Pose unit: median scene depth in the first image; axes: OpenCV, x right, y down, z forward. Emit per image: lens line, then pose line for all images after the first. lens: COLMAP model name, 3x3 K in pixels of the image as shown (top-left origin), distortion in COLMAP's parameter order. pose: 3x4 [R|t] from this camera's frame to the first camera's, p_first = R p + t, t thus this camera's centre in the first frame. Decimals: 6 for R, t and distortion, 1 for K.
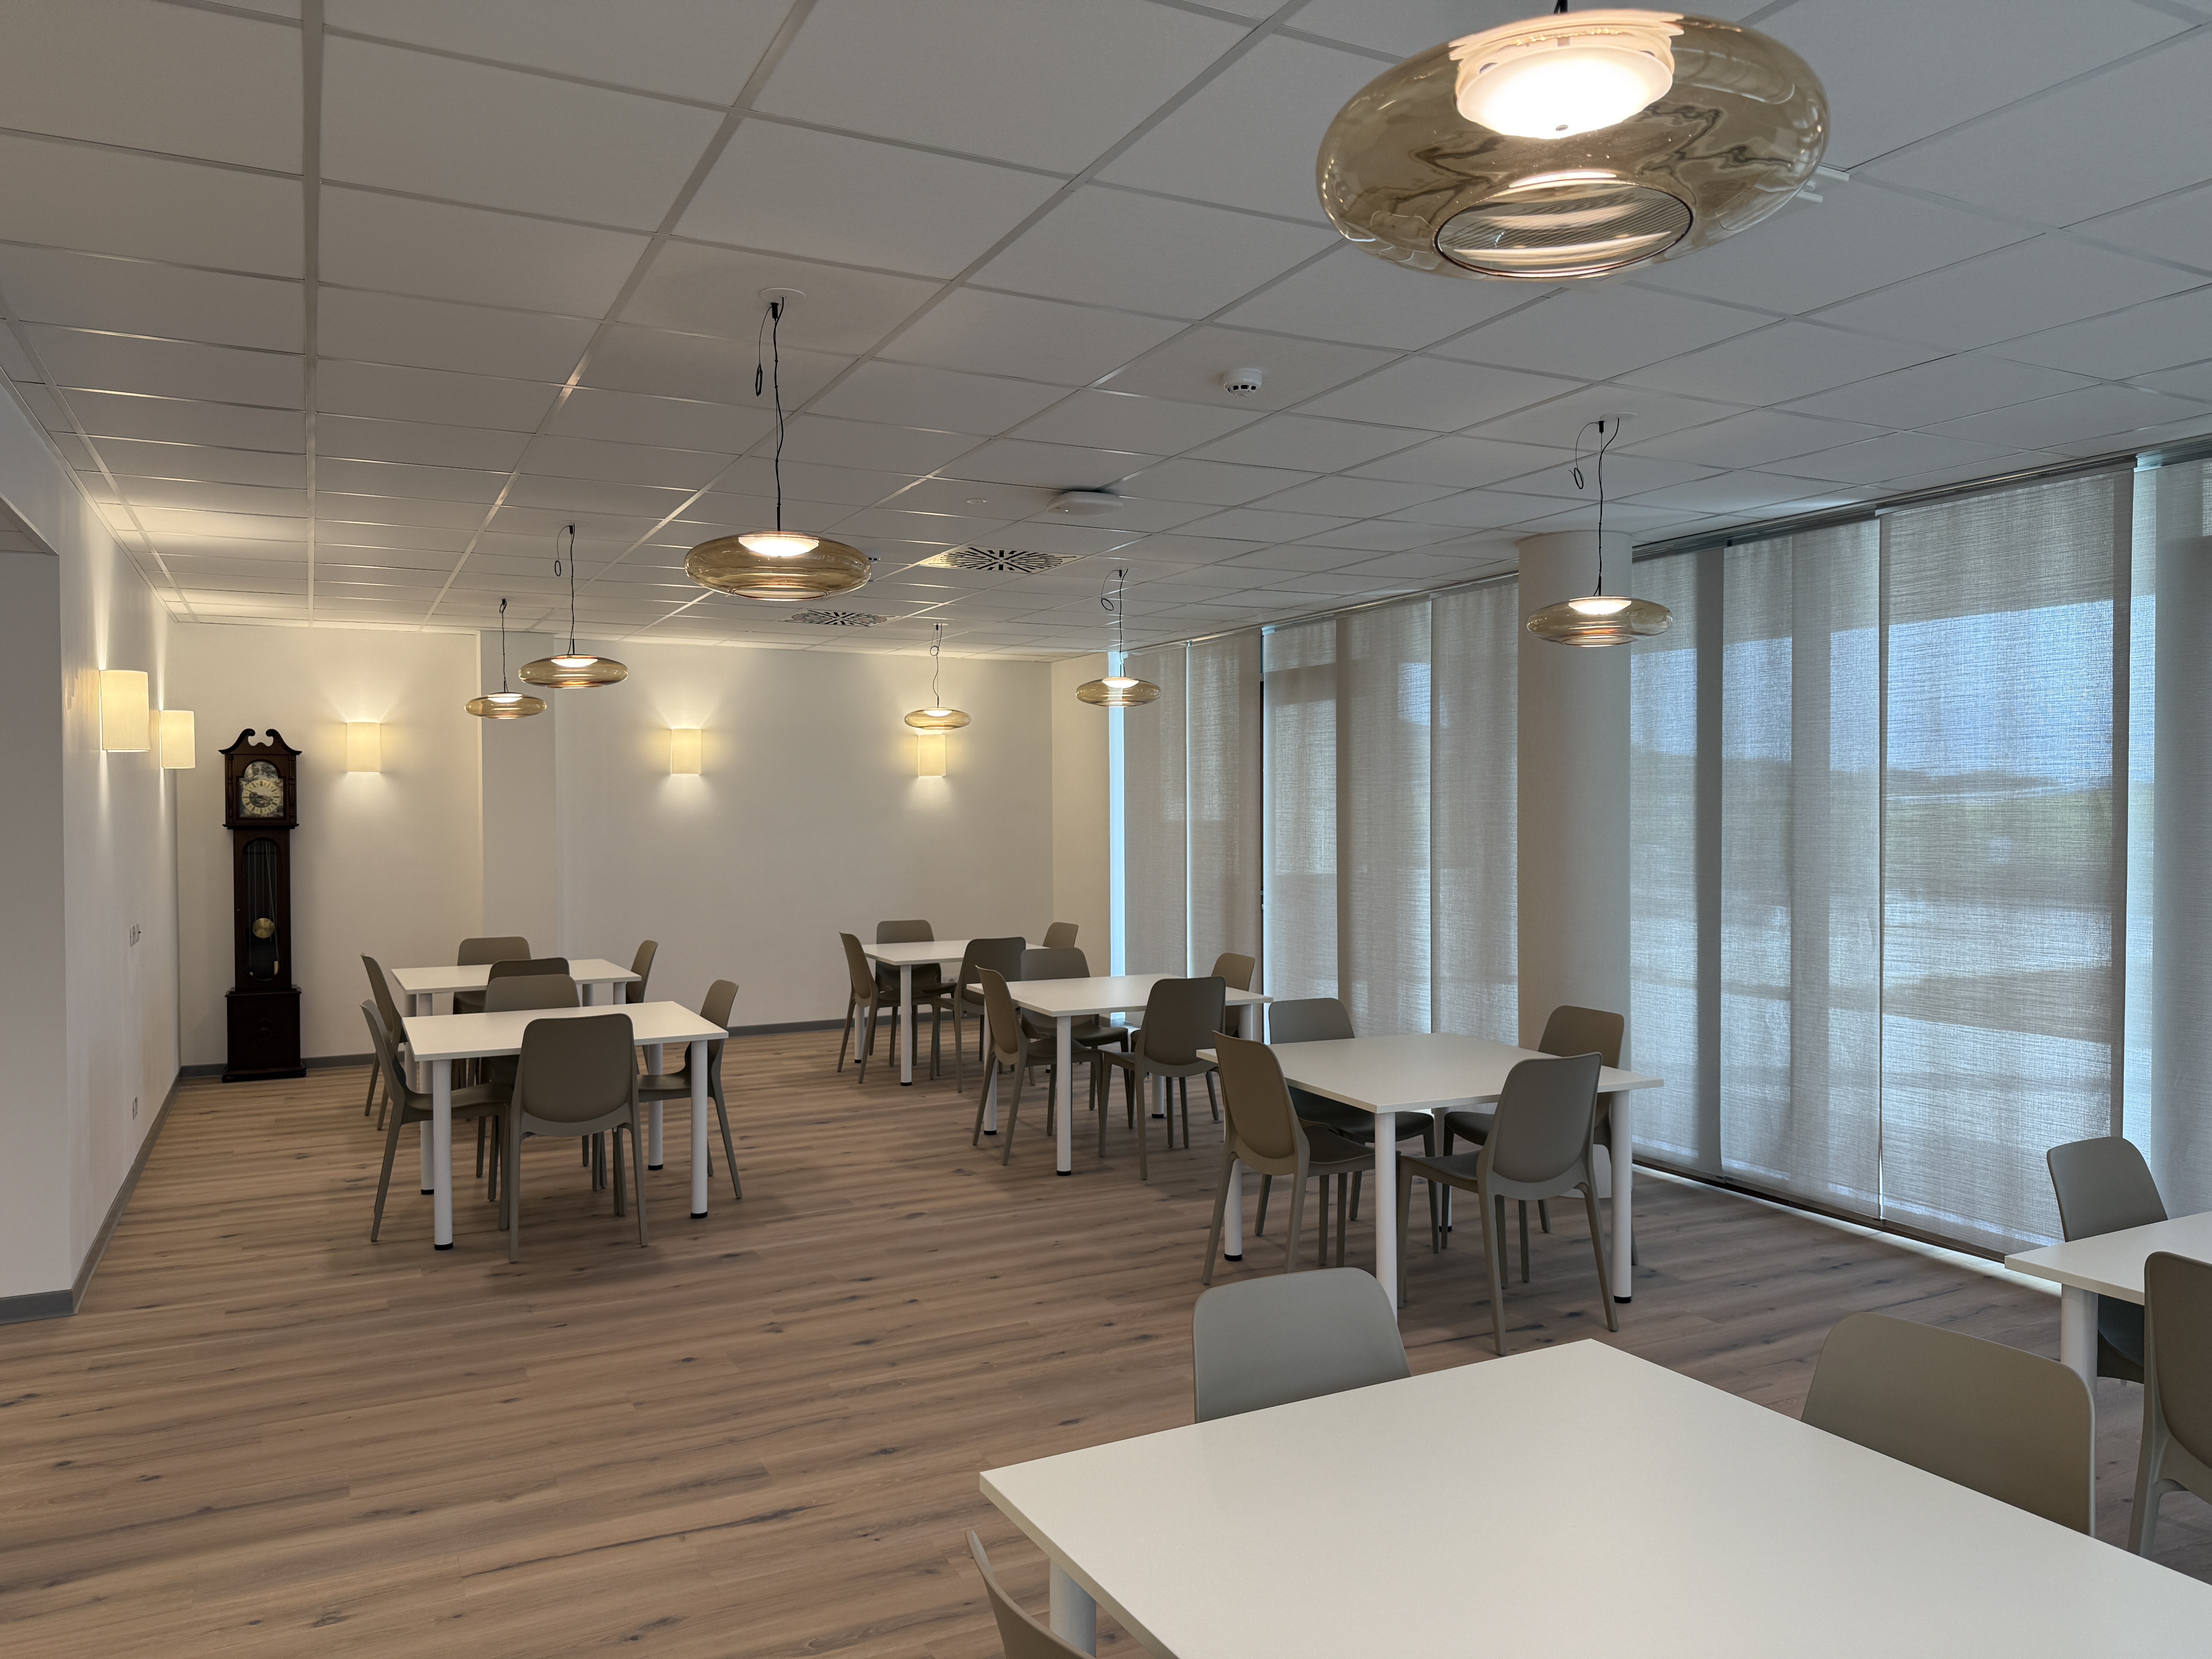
lens RADIAL K [[1550.2, 0, 1136.1], [0, 1550.2, 834.4], [0, 0, 1]] dist [0.083945, -0.153494]
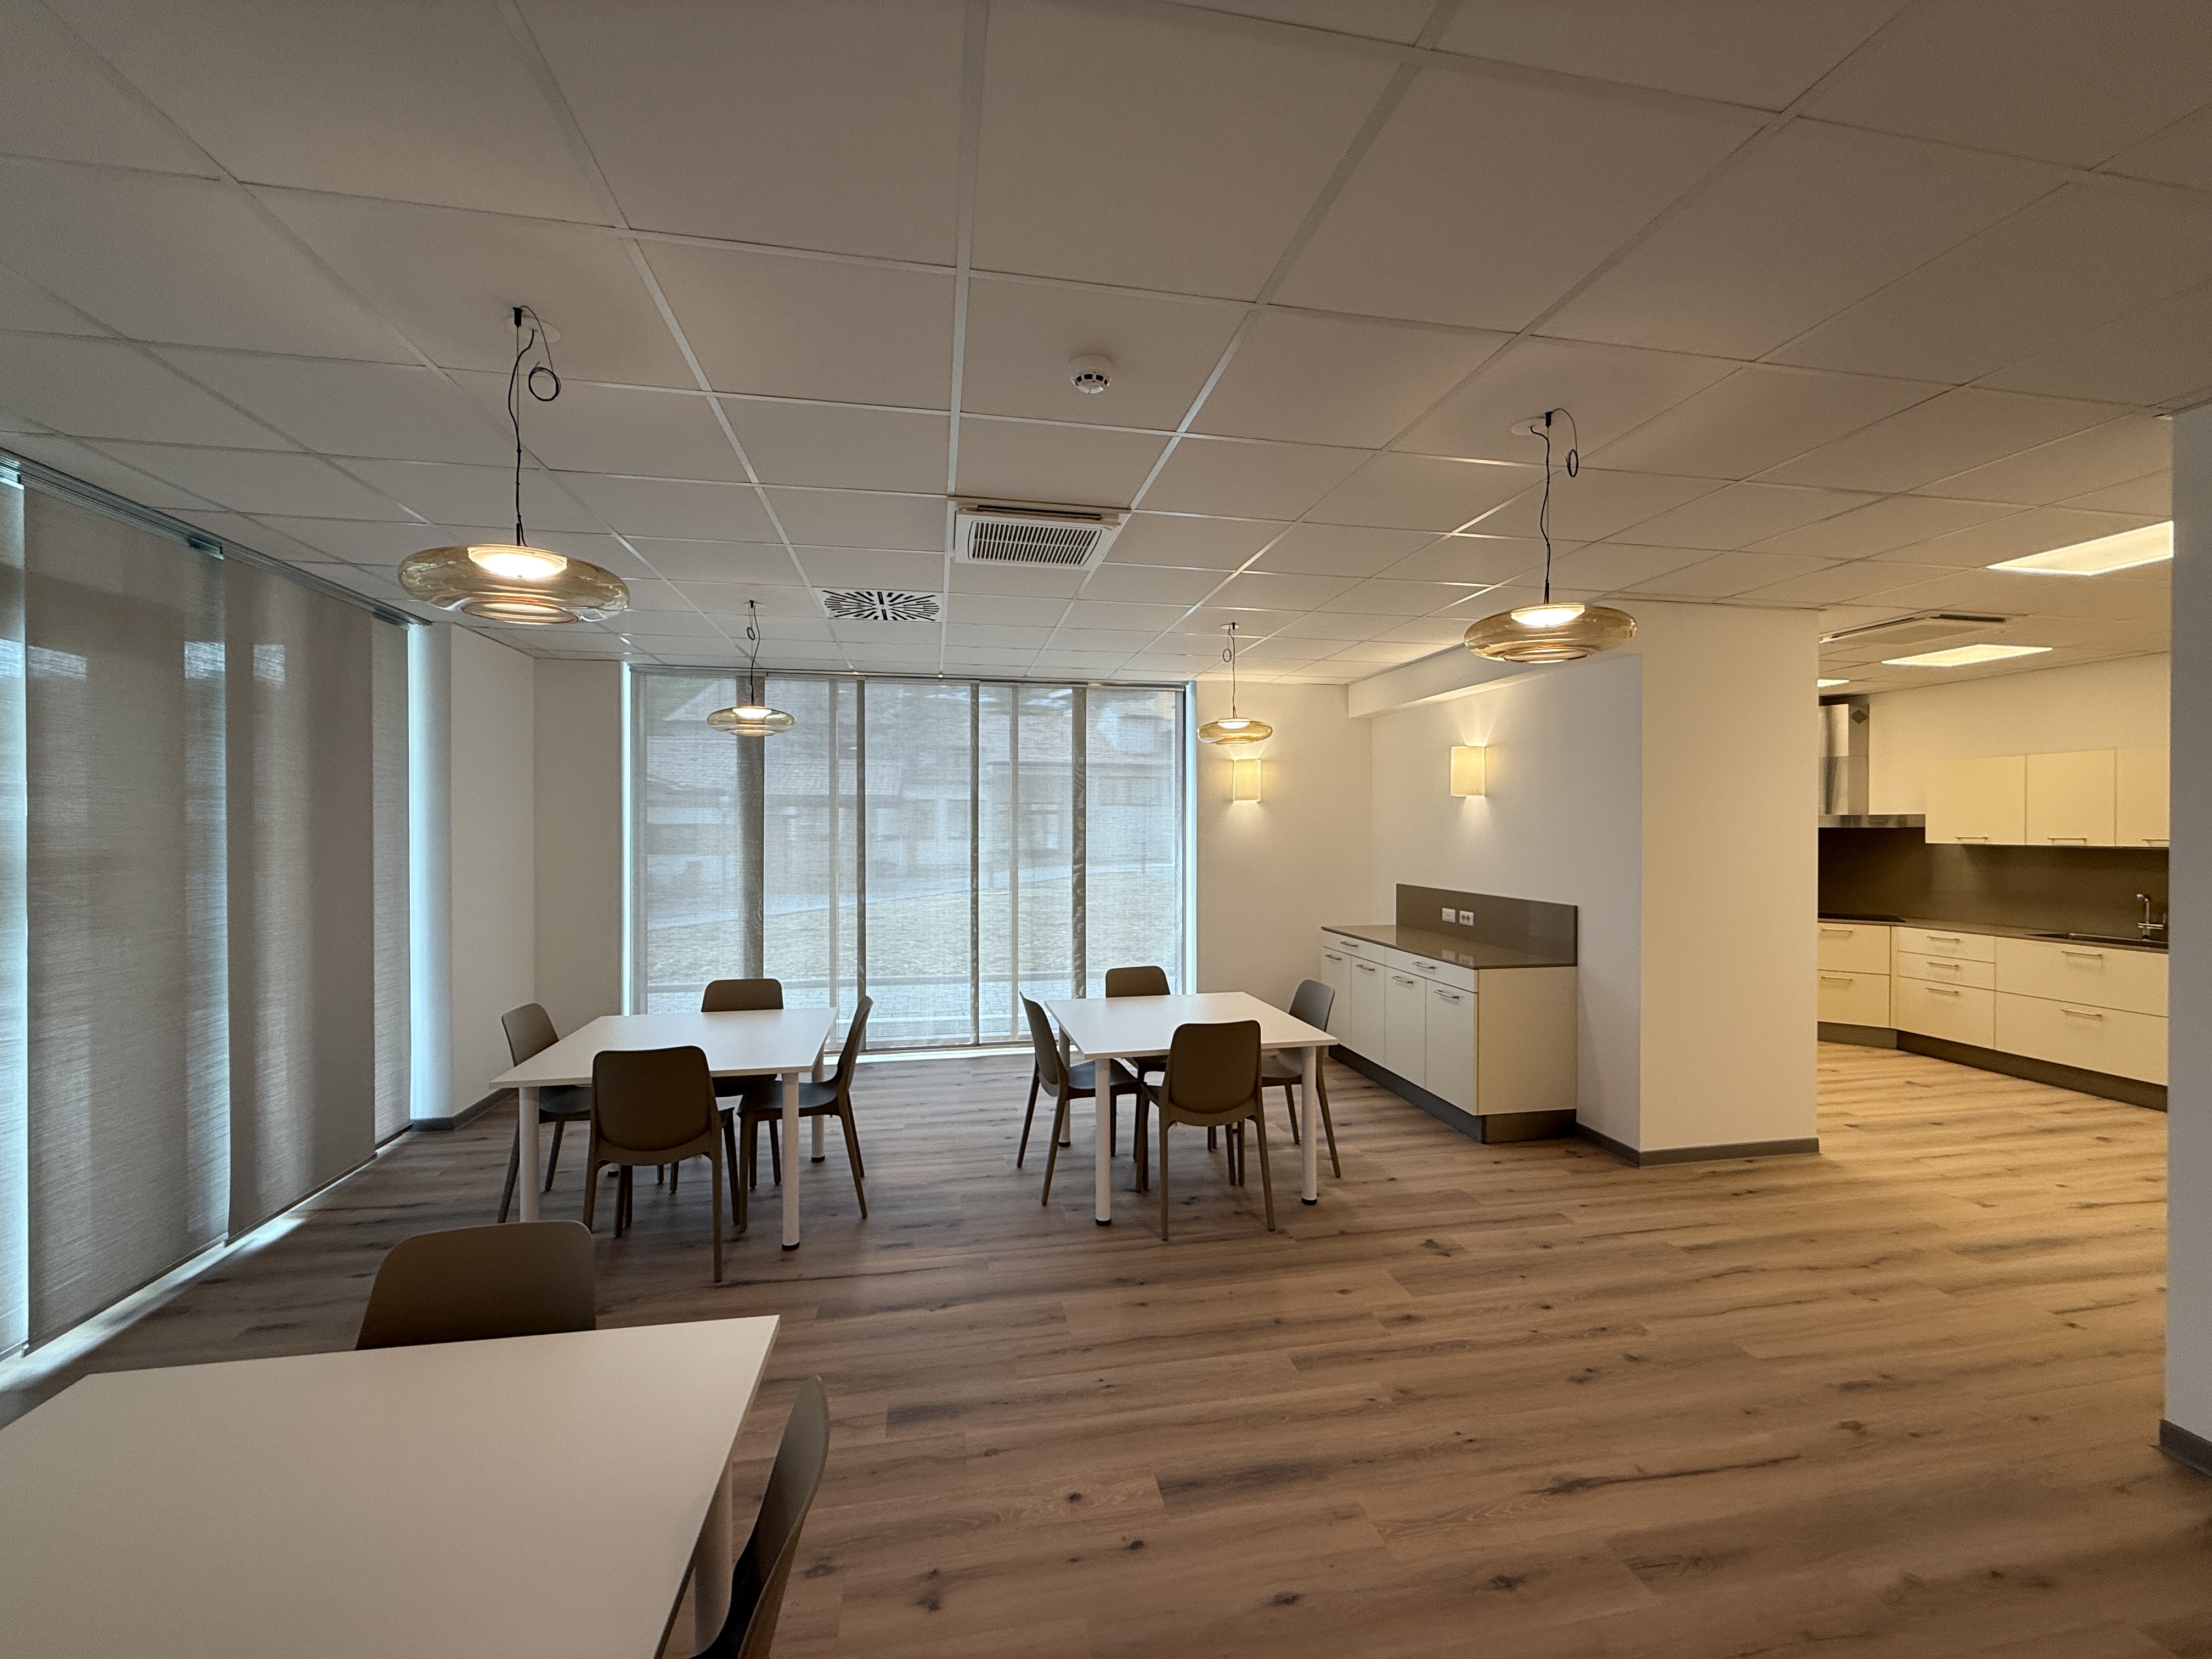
lens RADIAL K [[879.3, 0, 1106.0], [0, 879.3, 829.5], [0, 0, 1]] dist [0.001595, -0.005008]
pose [[-0.957948, -0.000516, 0.286941, -0.055740], [0.007667, 0.999595, 0.027393, -0.023639], [-0.286839, 0.028441, -0.957556, 0.974202]]
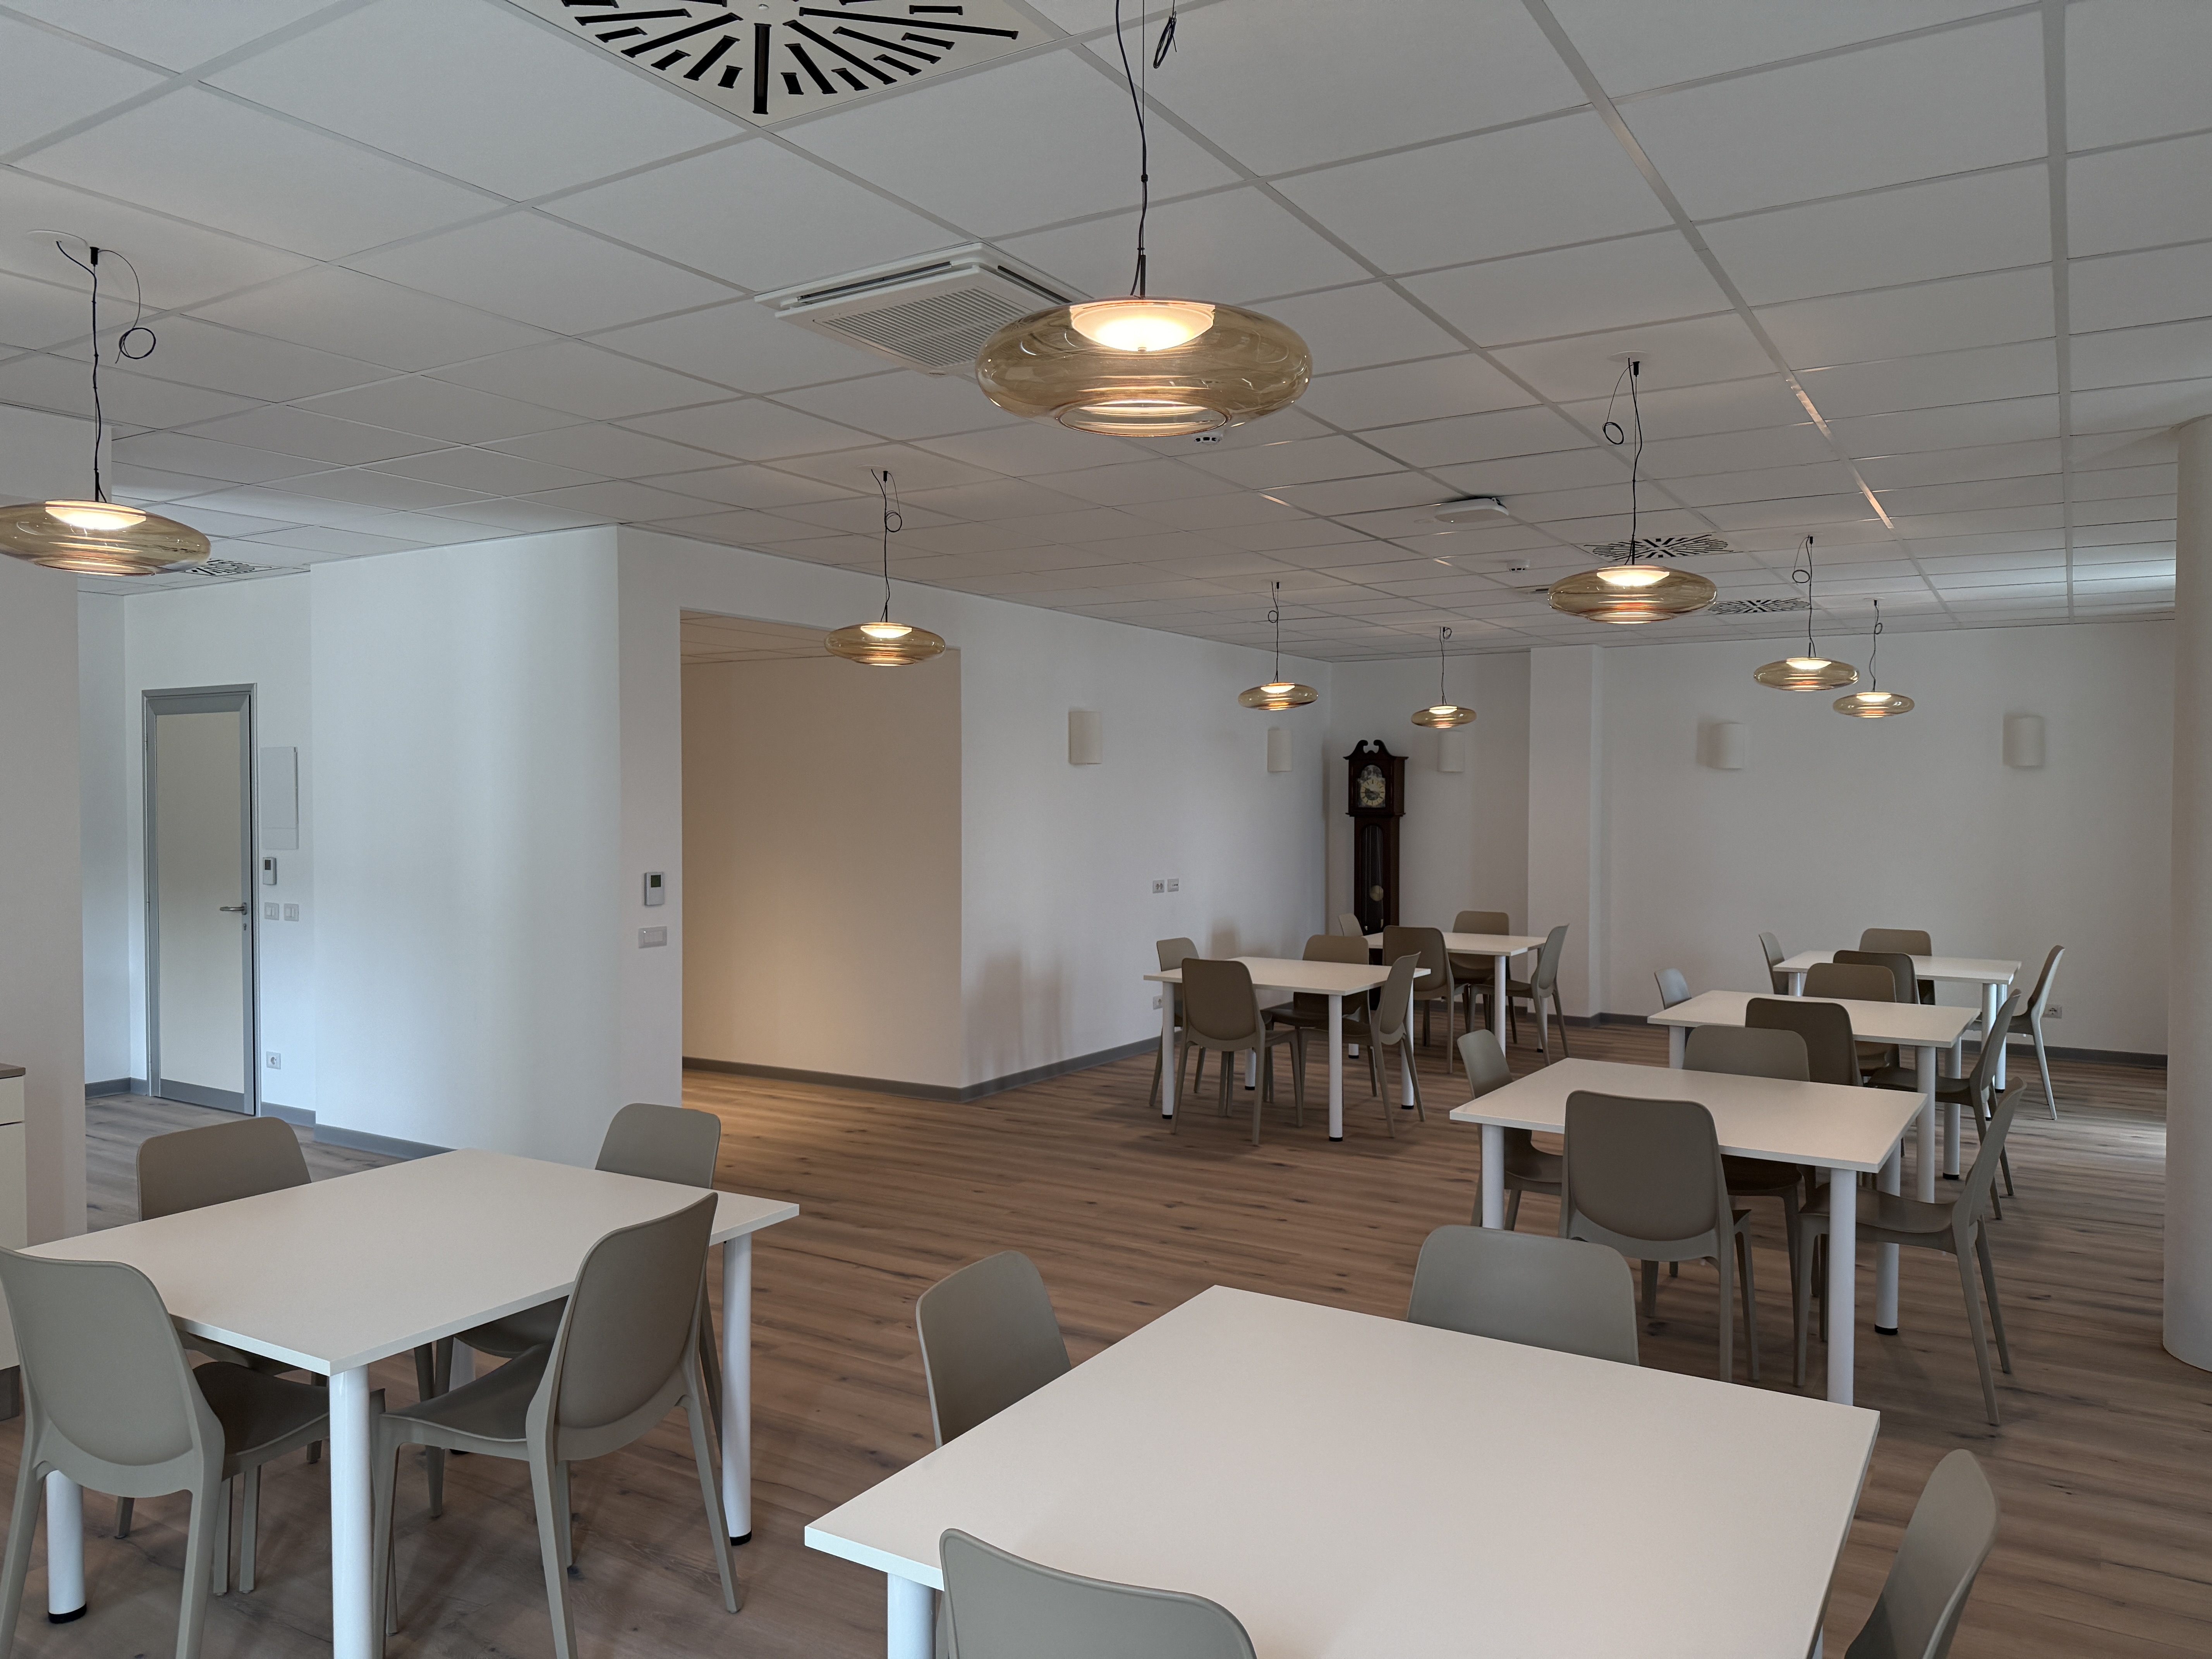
lens RADIAL K [[1550.2, 0, 1136.1], [0, 1550.2, 834.4], [0, 0, 1]] dist [0.083945, -0.153494]
pose [[0.519150, 0.026915, -0.854259, 0.668795], [-0.022578, 0.999587, 0.017773, -0.010525], [0.854385, 0.010061, 0.519543, 0.238248]]
